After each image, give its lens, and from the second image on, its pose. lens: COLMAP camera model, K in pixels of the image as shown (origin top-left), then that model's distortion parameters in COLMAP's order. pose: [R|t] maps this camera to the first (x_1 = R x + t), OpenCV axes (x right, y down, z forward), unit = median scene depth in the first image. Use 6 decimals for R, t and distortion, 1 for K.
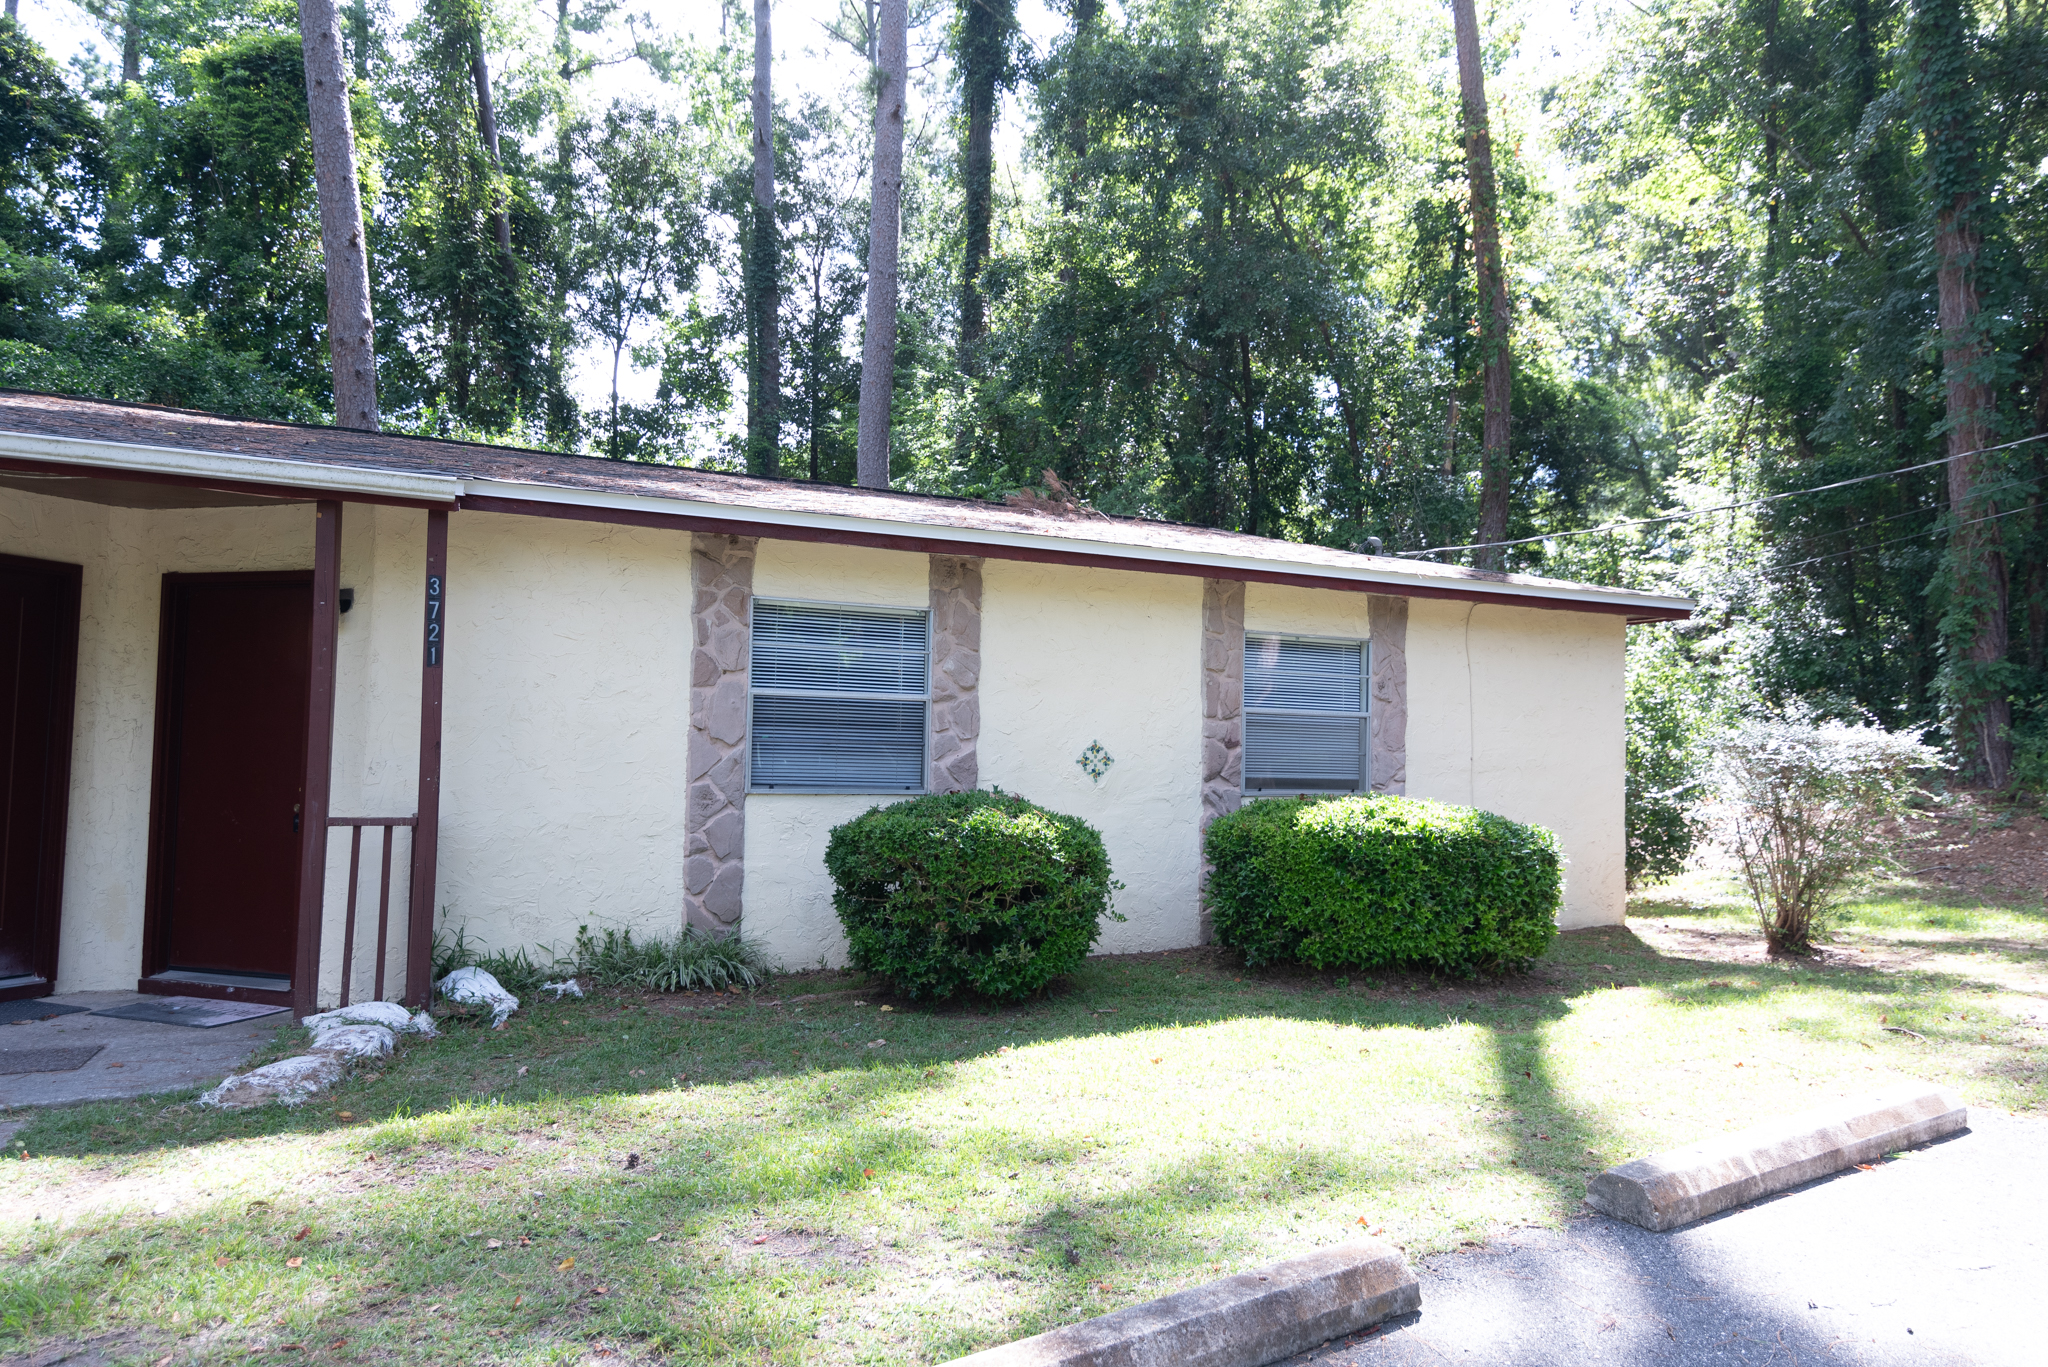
lens RADIAL K [[1343.8, 0, 1023.6], [0, 1343.8, 677.7], [0, 0, 1]] dist [-0.000578, 0.001891]
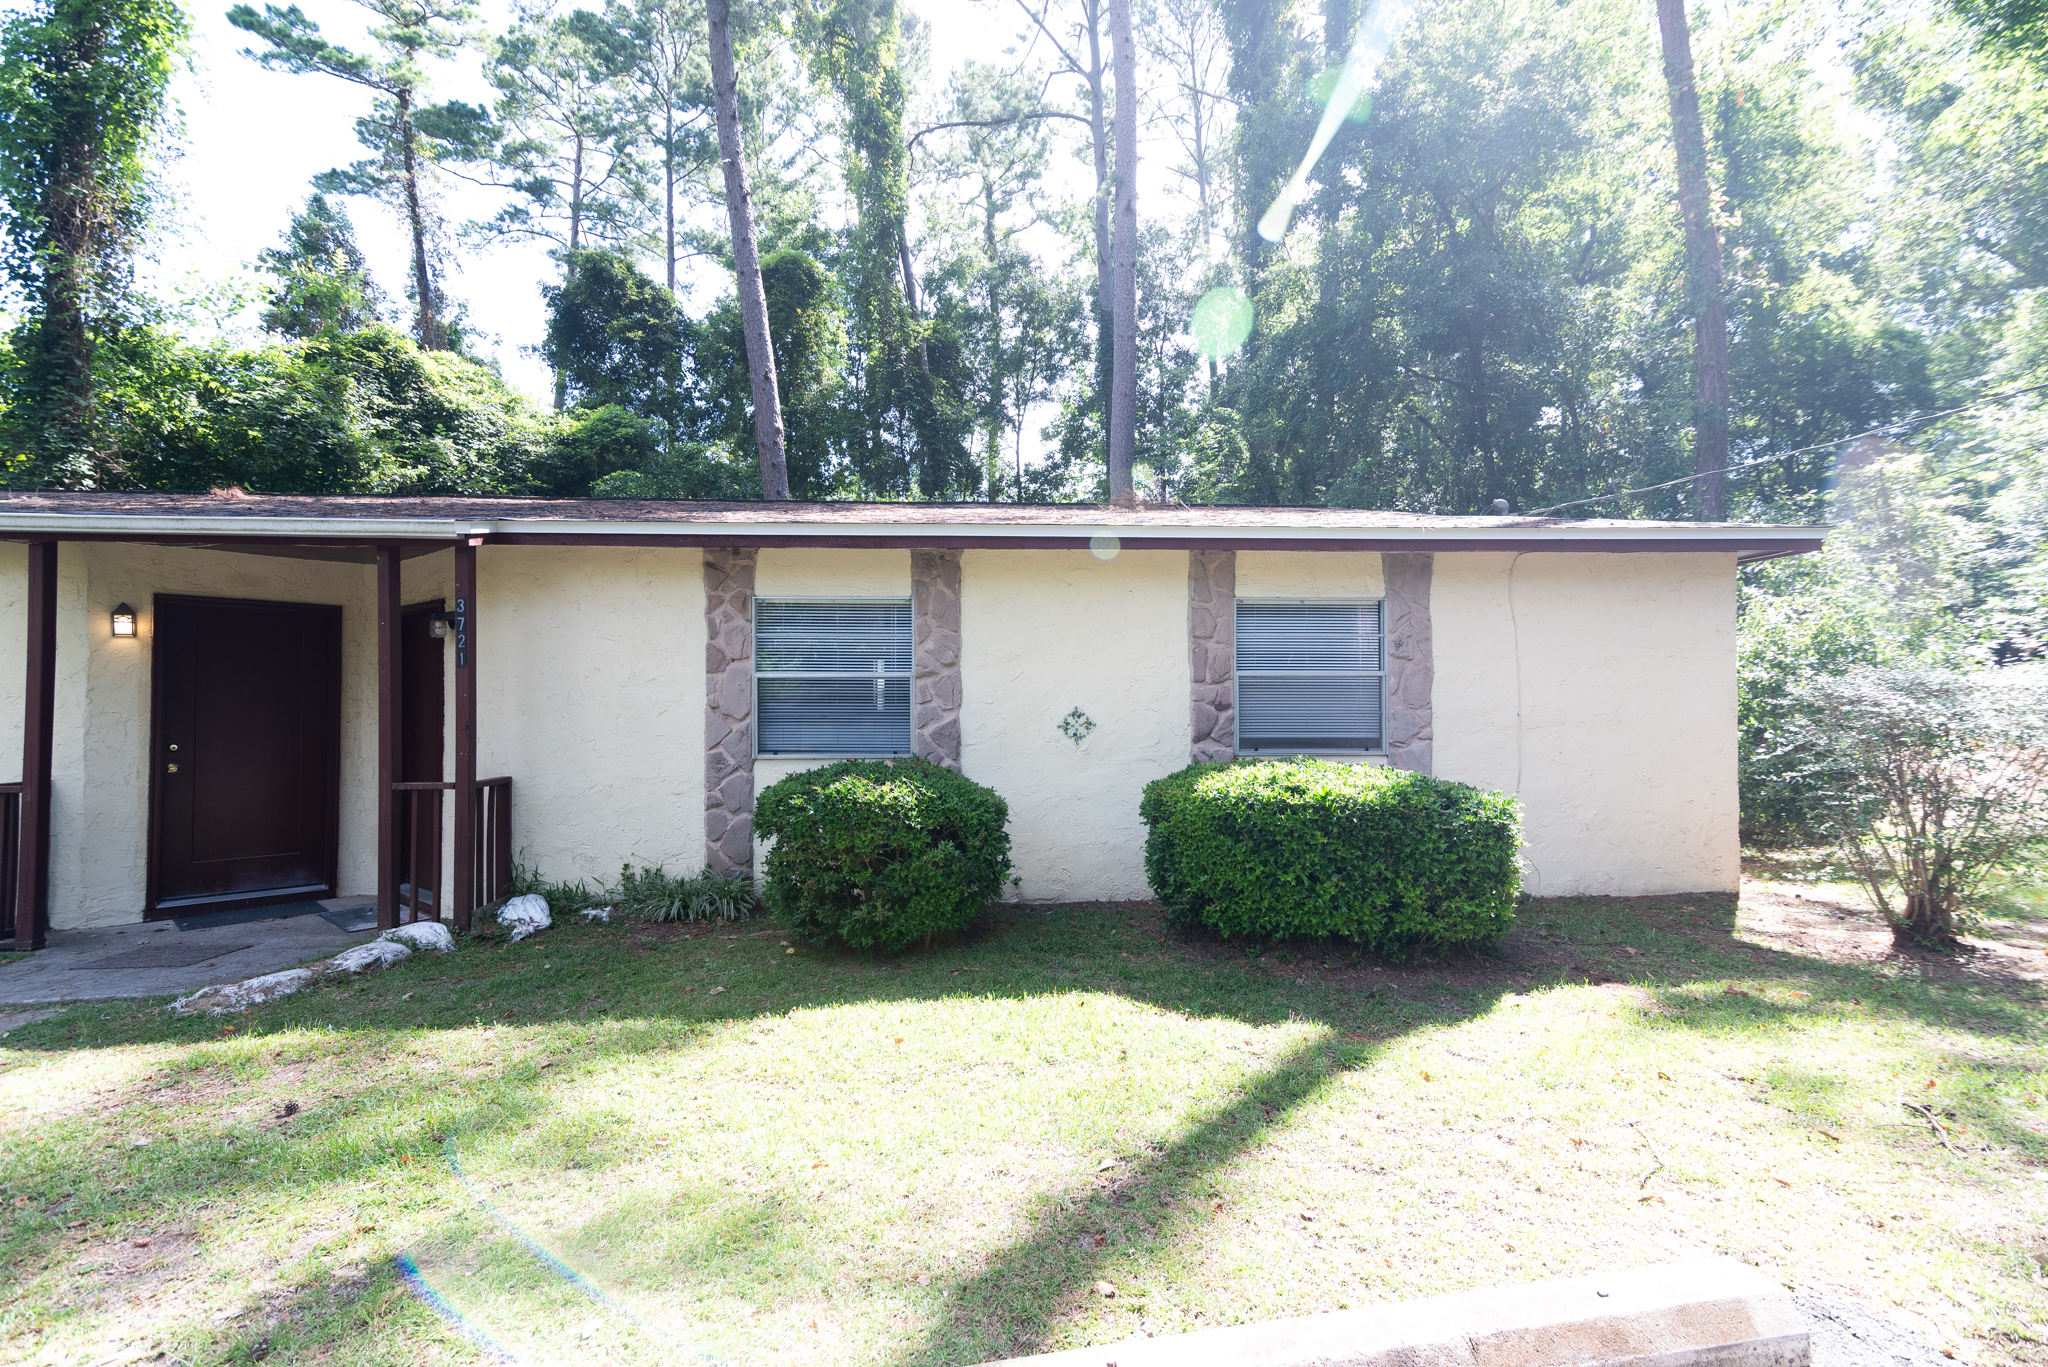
lens RADIAL K [[932.0, 0, 1024.1], [0, 932.0, 684.1], [0, 0, 1]] dist [0.014883, -0.000797]
pose [[0.919898, -0.031047, -0.390926, 0.332933], [0.044251, 0.998712, 0.024812, 0.007565], [0.389653, -0.040124, 0.920087, 0.299478]]
